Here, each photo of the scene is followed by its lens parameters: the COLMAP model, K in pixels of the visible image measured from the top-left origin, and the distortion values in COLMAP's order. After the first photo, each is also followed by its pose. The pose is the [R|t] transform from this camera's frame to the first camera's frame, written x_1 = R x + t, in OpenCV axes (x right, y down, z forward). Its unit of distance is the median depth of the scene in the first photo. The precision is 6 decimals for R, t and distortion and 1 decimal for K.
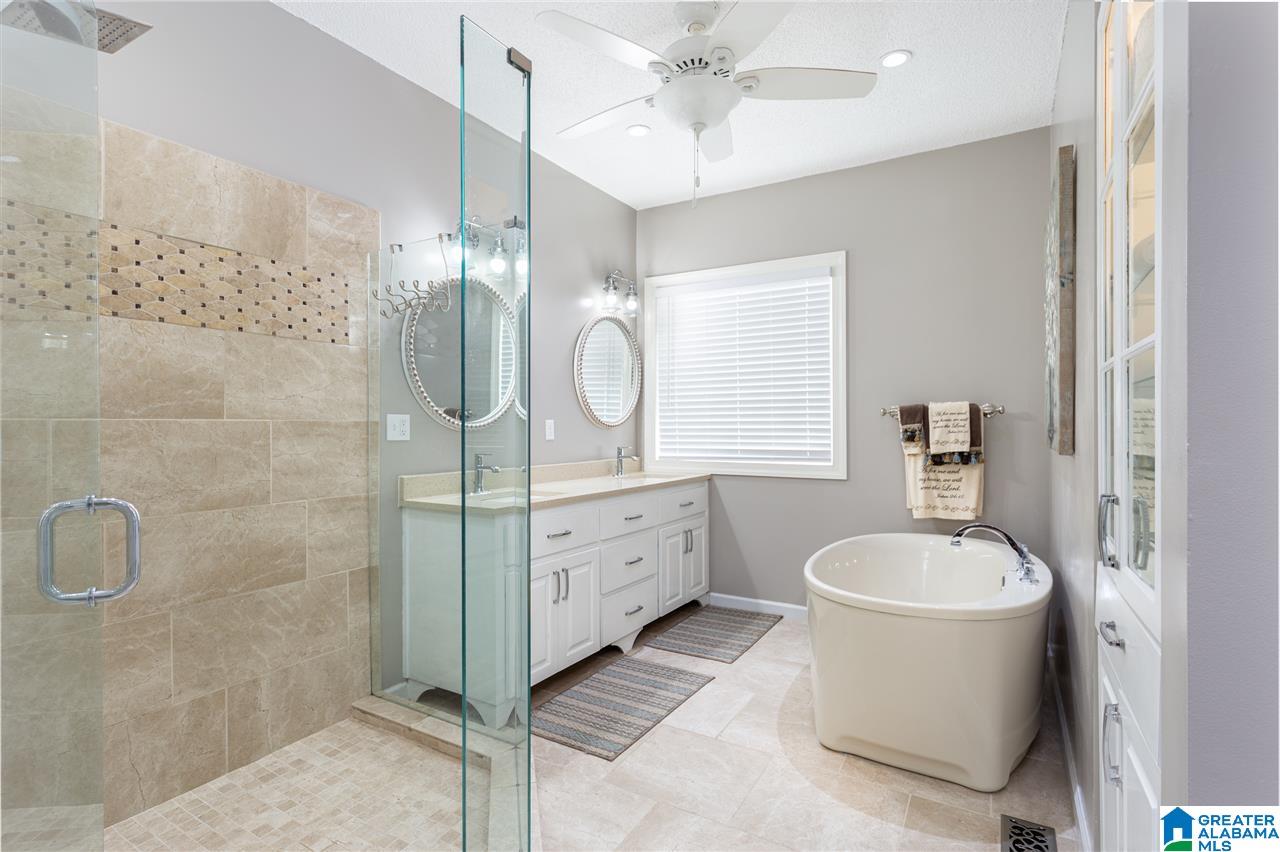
lens RADIAL K [[616.2, 0, 639.1], [0, 616.2, 425.7], [0, 0, 1]] dist [0.002804, 0.001044]
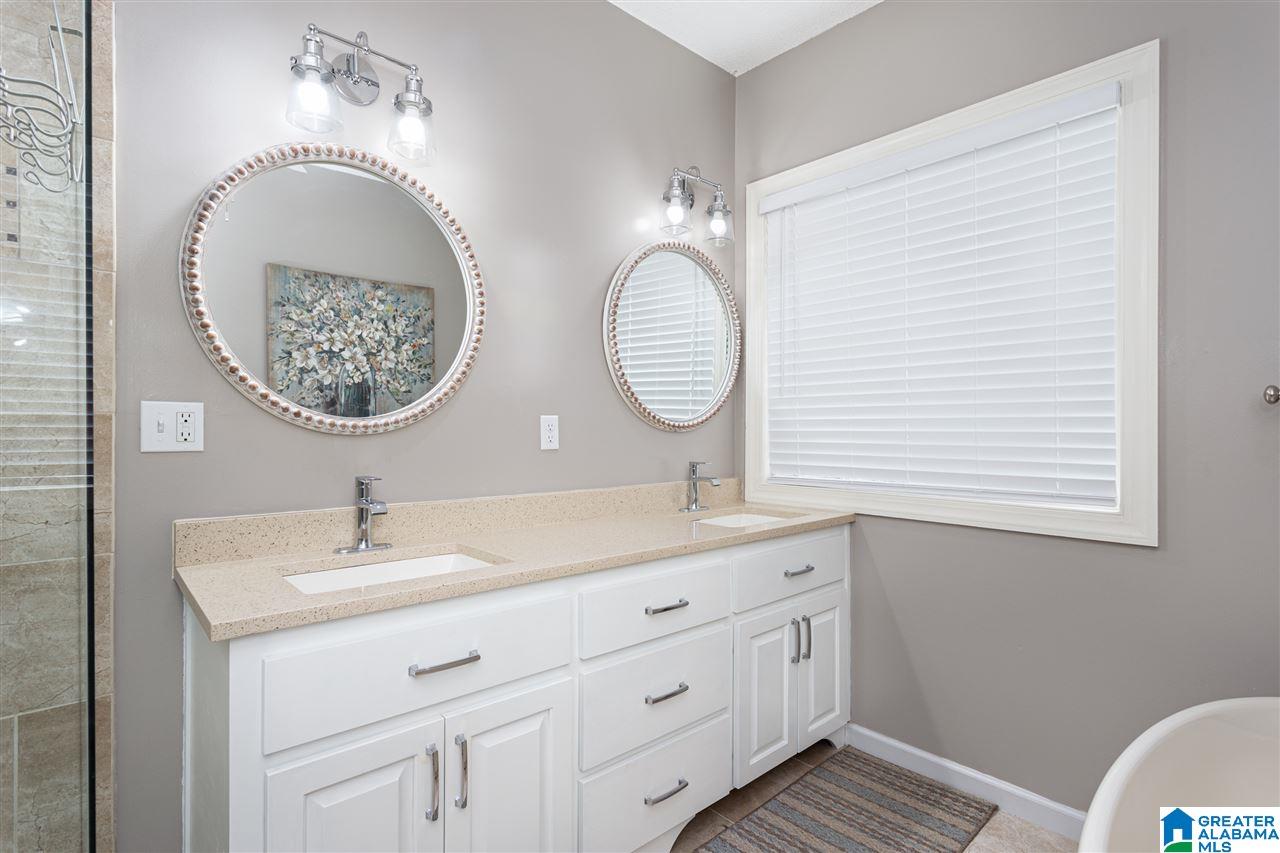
lens RADIAL K [[616.2, 0, 644.2], [0, 616.2, 430.4], [0, 0, 1]] dist [0.002804, 0.001044]
pose [[0.957635, 0.004894, -0.287943, 0.098964], [-0.003472, 0.999979, 0.005451, 0.001002], [0.287963, -0.004220, 0.957632, 0.428712]]
